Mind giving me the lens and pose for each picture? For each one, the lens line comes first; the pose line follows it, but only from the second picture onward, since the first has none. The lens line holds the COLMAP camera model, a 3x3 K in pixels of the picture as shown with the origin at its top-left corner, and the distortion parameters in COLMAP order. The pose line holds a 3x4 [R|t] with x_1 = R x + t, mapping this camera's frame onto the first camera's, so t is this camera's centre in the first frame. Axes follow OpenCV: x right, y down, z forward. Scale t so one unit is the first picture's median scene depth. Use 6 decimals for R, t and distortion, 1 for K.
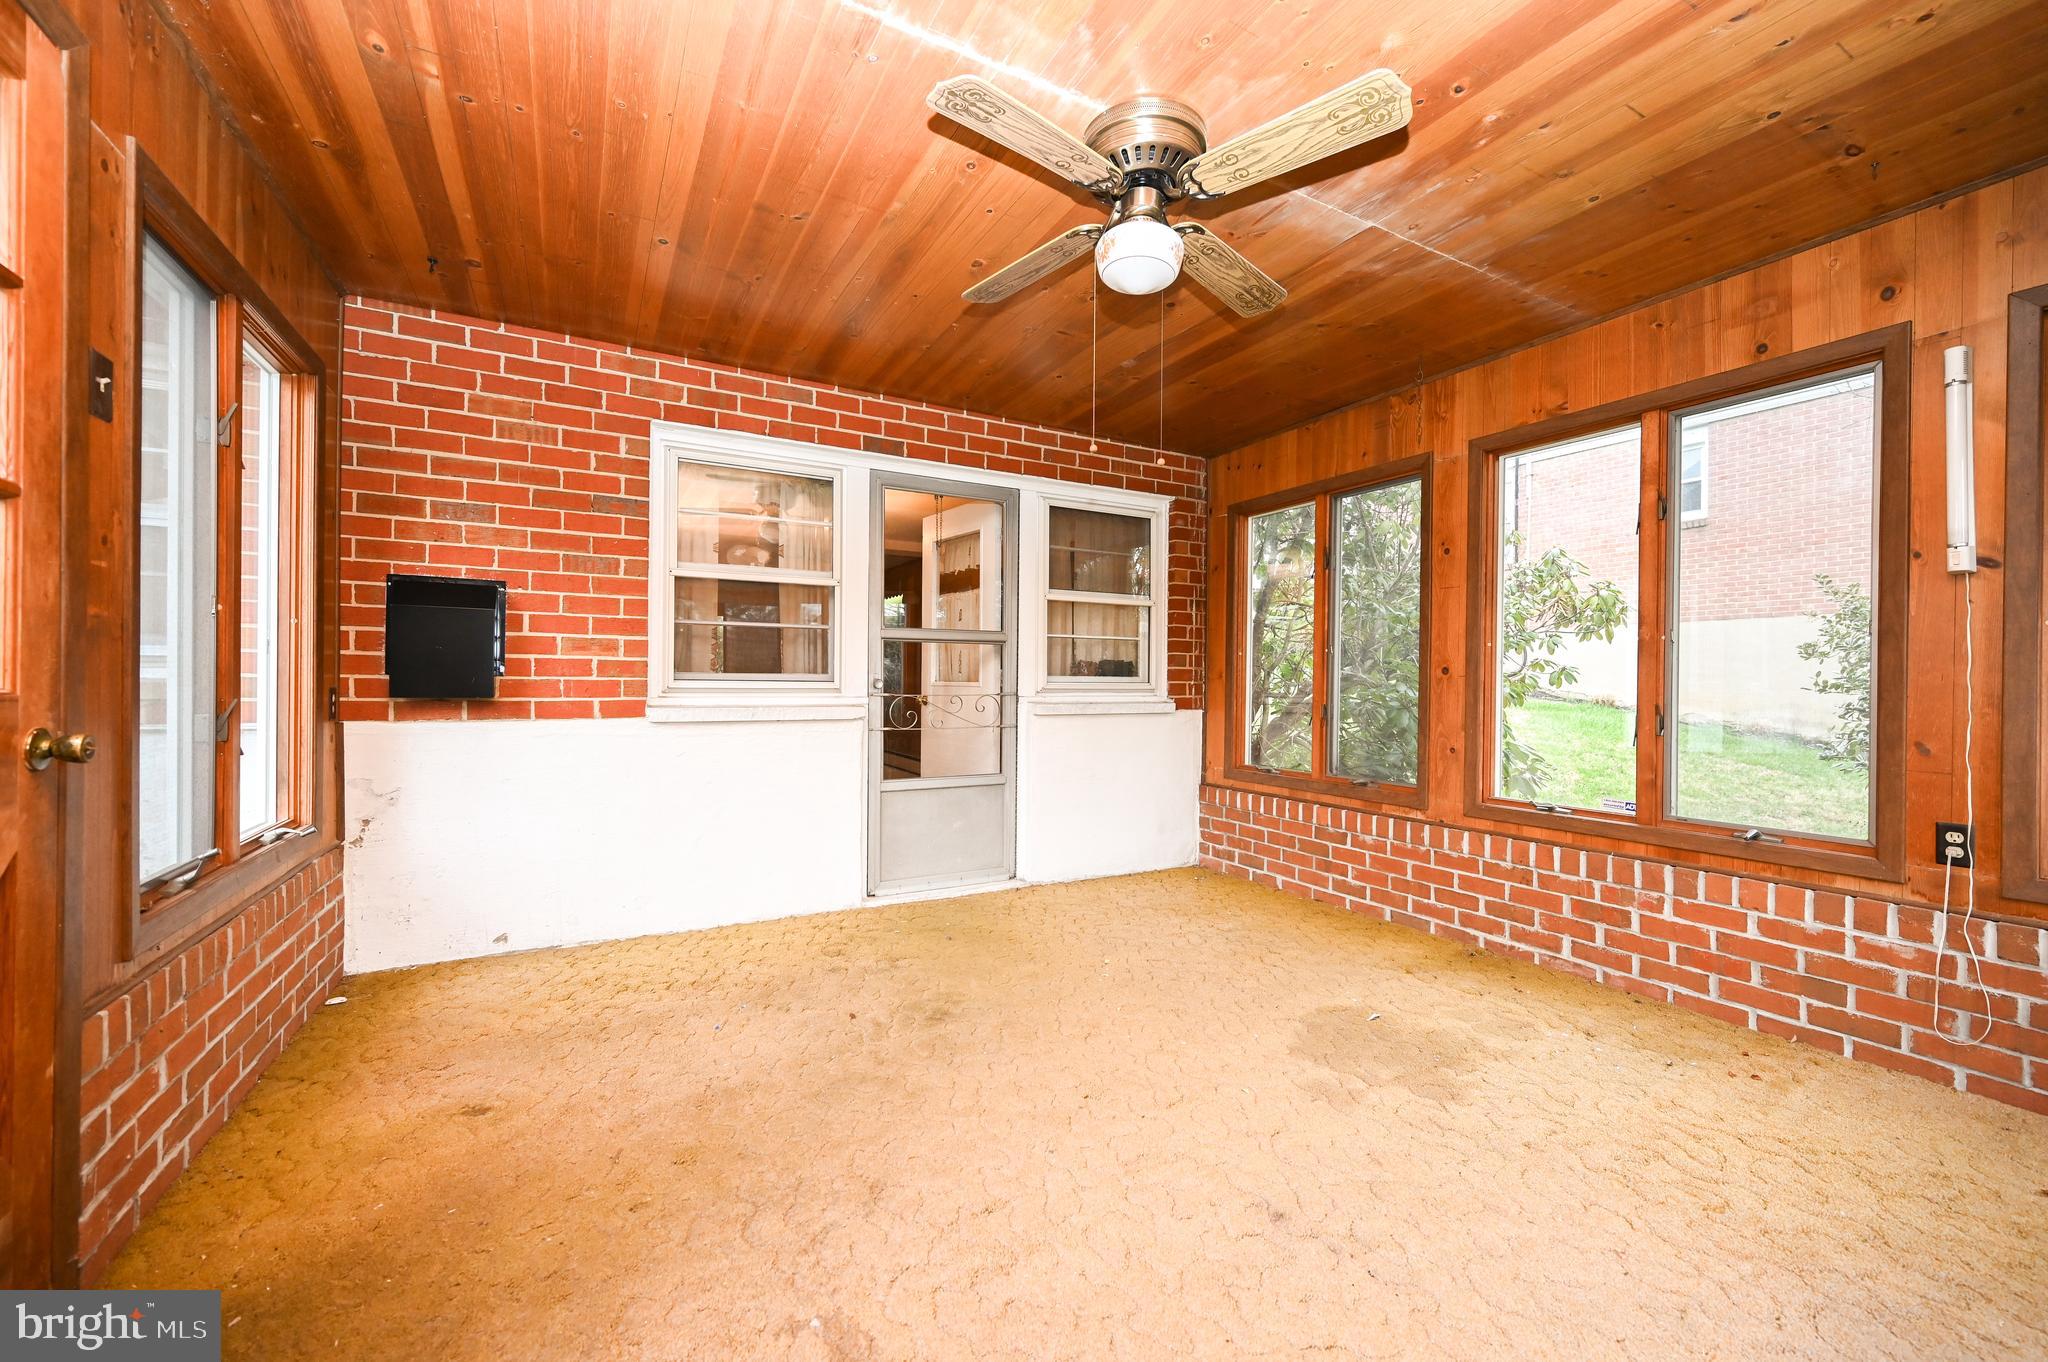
lens RADIAL K [[805.2, 0, 1026.6], [0, 805.2, 682.6], [0, 0, 1]] dist [0.000160, -0.000029]
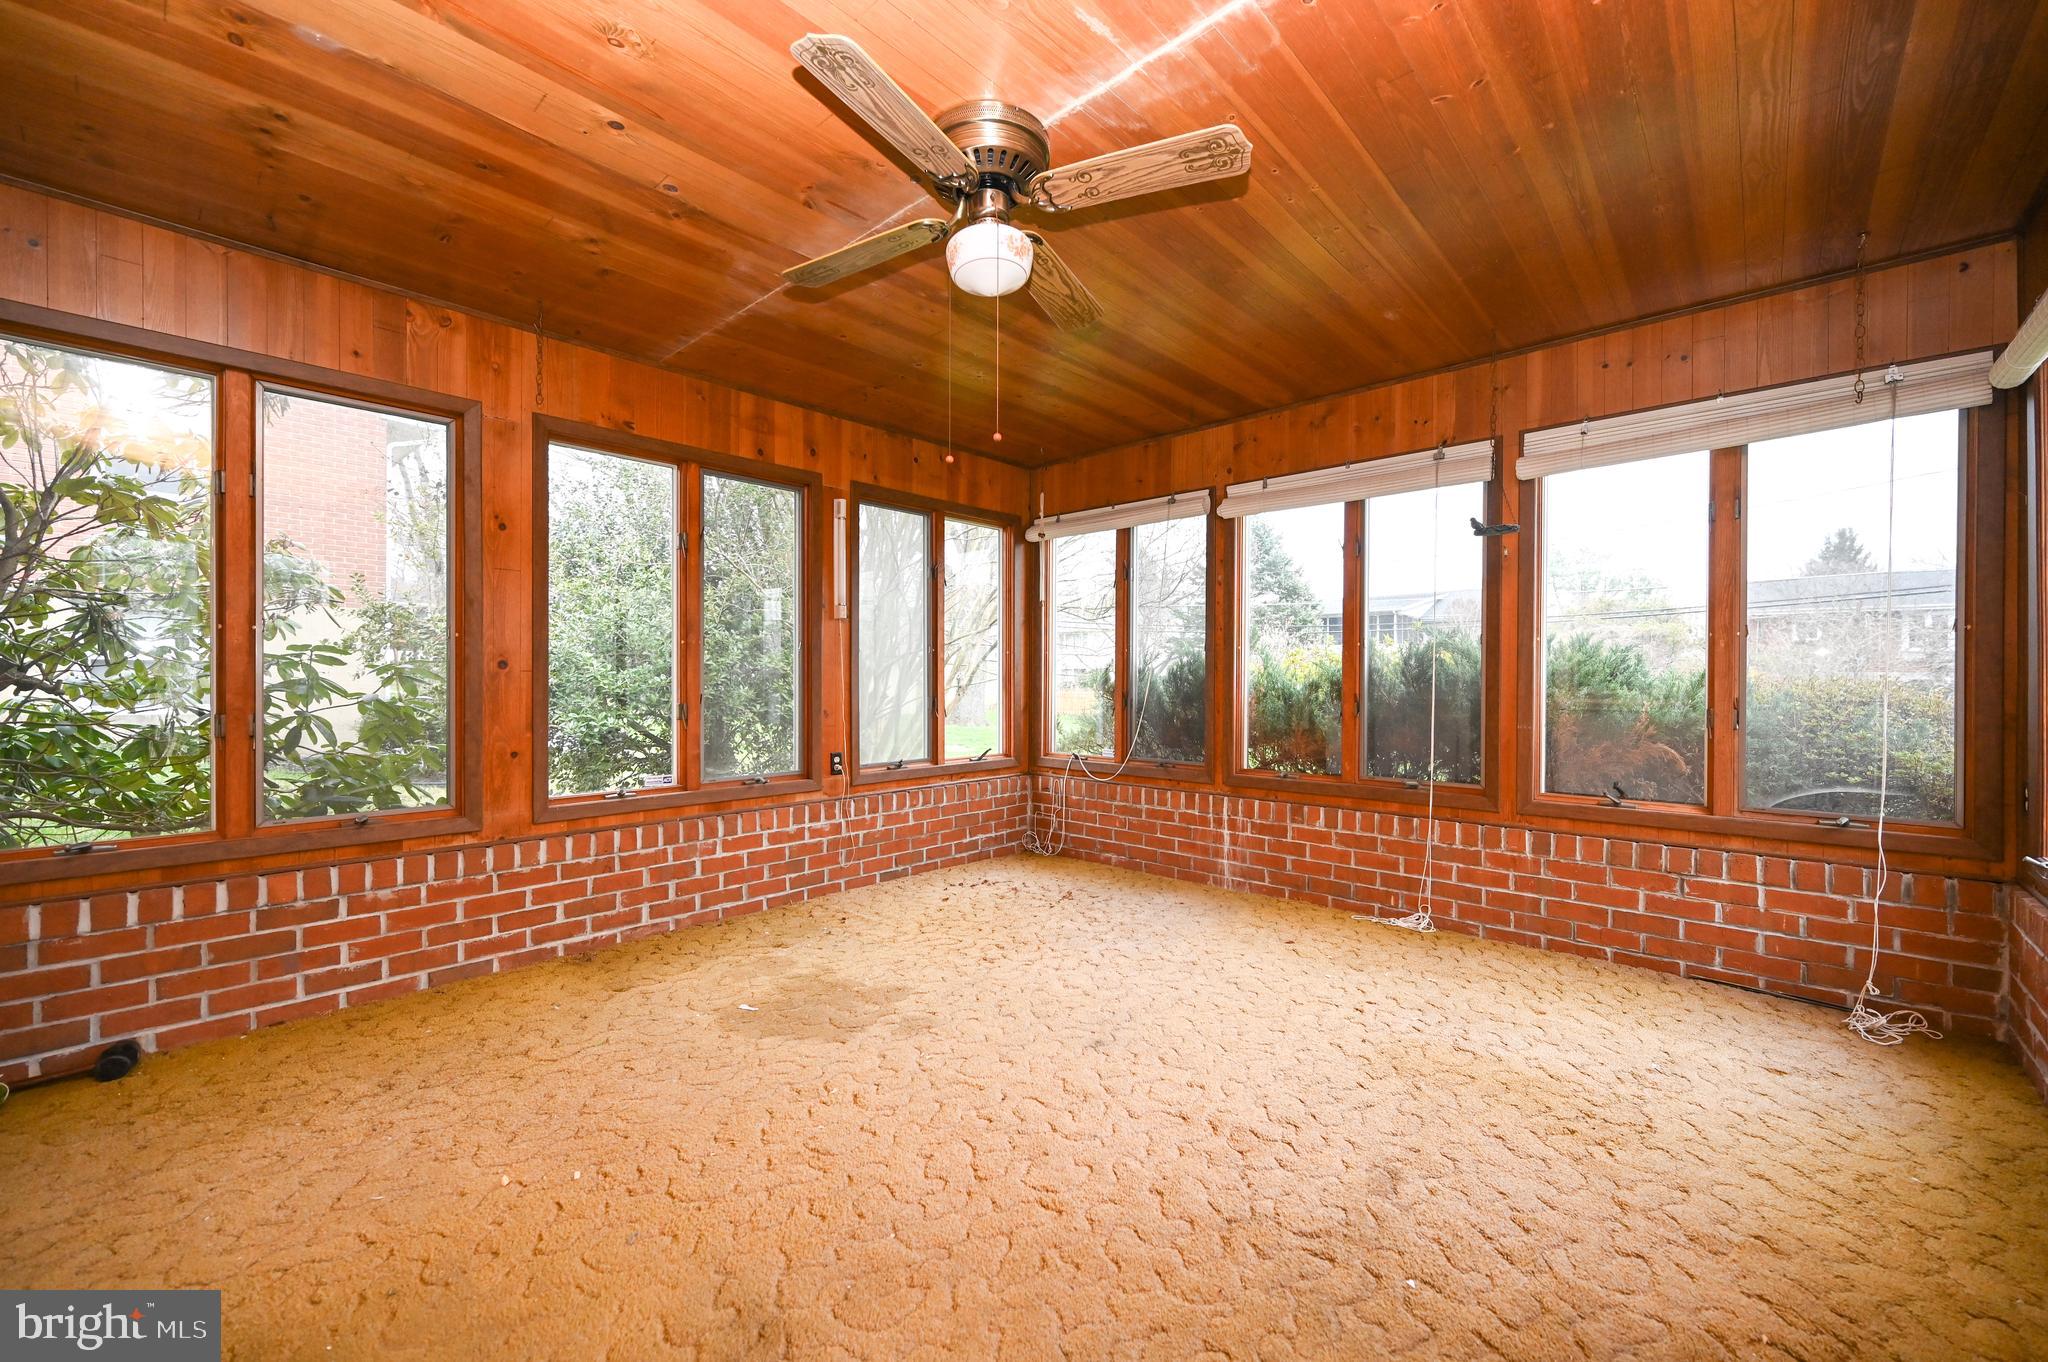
lens RADIAL K [[805.2, 0, 1026.6], [0, 805.2, 682.6], [0, 0, 1]] dist [0.000160, -0.000029]
pose [[-0.317096, -0.014879, 0.948277, -0.538463], [-0.004540, 0.999889, 0.014171, -0.011209], [-0.948383, 0.000189, -0.317128, 0.826214]]
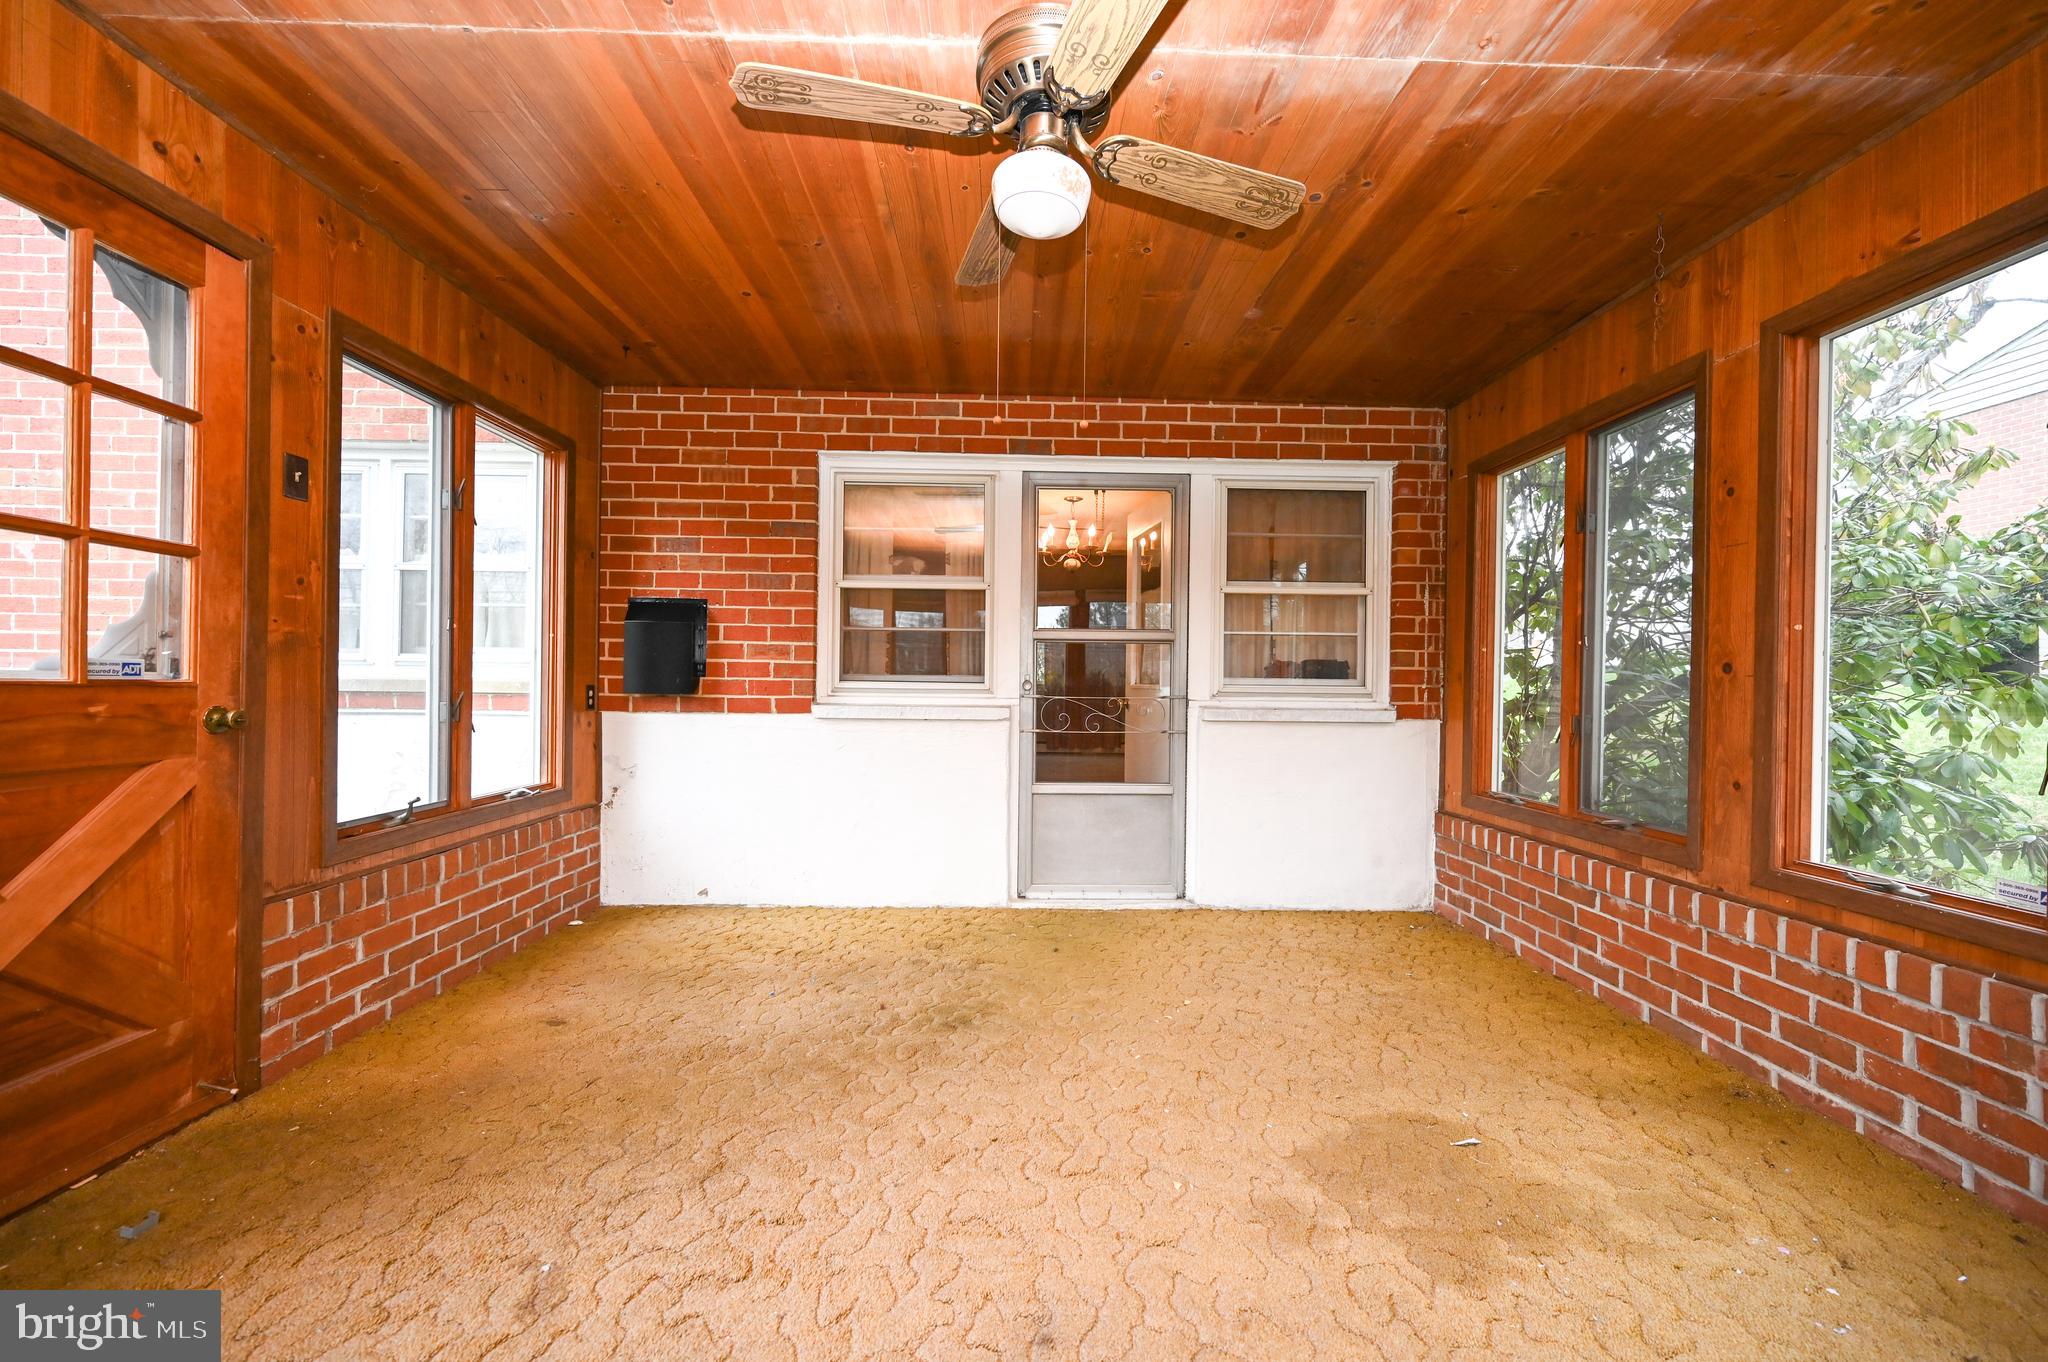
lens RADIAL K [[806.8, 0, 1030.7], [0, 806.8, 683.1], [0, 0, 1]] dist [-0.000605, 0.000319]
pose [[0.888447, 0.002183, -0.458975, 0.346832], [-0.005437, 0.999969, -0.005769, 0.005619], [0.458948, 0.007621, 0.888431, 0.141330]]
